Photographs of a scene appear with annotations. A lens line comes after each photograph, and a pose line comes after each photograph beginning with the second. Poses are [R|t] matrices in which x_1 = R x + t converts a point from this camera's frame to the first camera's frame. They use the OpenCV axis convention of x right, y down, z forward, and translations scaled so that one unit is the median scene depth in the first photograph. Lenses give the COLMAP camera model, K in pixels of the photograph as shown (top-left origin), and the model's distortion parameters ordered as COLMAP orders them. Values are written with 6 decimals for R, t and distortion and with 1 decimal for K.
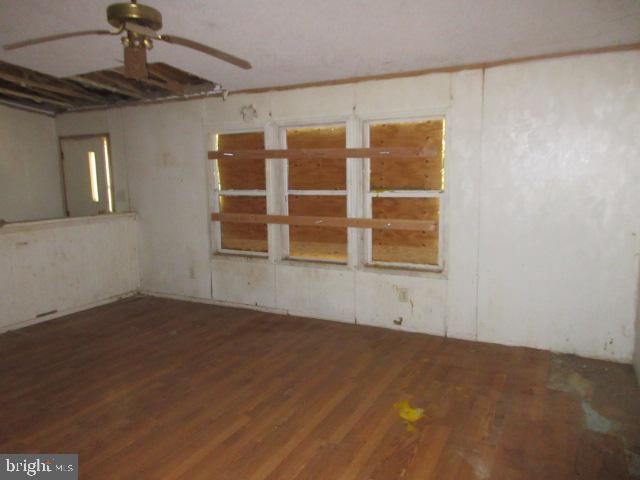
lens RADIAL K [[475.7, 0, 320.0], [0, 475.7, 240.0], [0, 0, 1]] dist [0.006474, 0.002871]
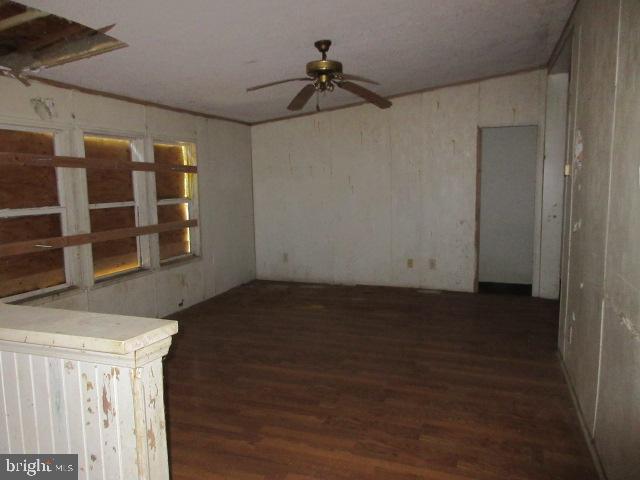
lens RADIAL K [[475.7, 0, 320.0], [0, 475.7, 240.0], [0, 0, 1]] dist [0.006474, 0.002871]
pose [[-0.115305, -0.104963, 0.987769, -1.044622], [0.154412, 0.980419, 0.122207, -0.084486], [-0.981255, 0.166615, -0.096839, 0.700263]]
